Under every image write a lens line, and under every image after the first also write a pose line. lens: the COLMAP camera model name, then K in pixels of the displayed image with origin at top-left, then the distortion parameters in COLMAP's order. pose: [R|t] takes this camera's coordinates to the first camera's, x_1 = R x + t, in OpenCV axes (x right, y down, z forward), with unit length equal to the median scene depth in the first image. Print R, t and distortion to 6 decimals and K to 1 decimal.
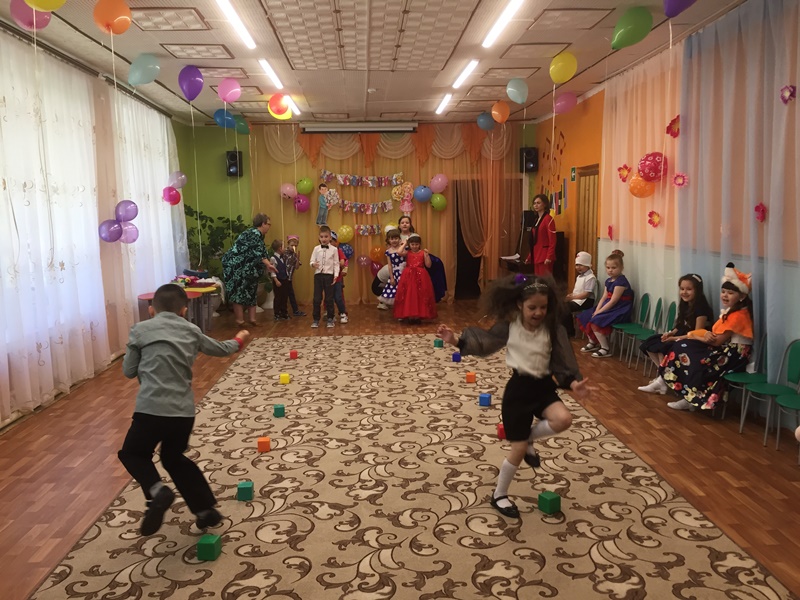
lens RADIAL K [[688.2, 0, 393.8], [0, 688.2, 302.1], [0, 0, 1]] dist [0.071791, -0.099233]
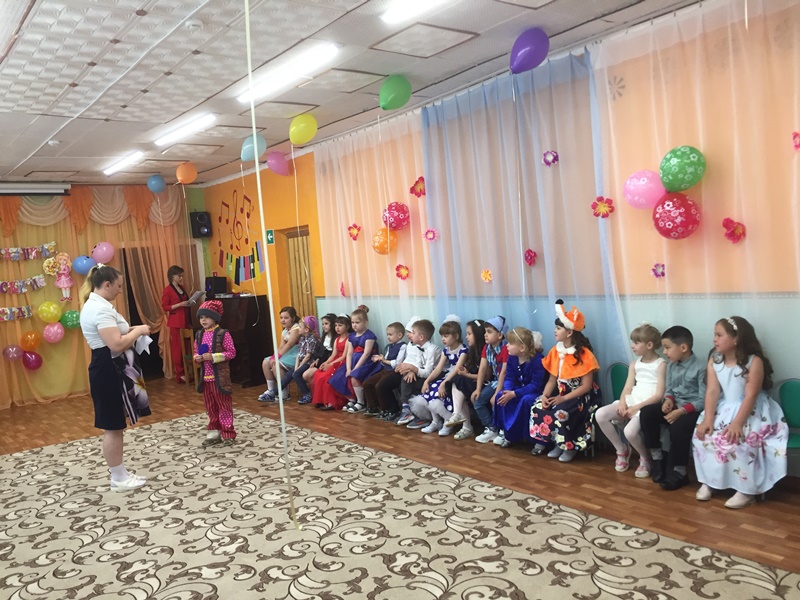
lens RADIAL K [[688.2, 0, 398.9], [0, 688.2, 305.5], [0, 0, 1]] dist [0.071791, -0.099233]
pose [[0.813477, -0.088295, 0.574856, -0.200735], [0.141721, 0.988708, -0.048690, -0.015037], [-0.564066, 0.121077, 0.816805, 0.116099]]
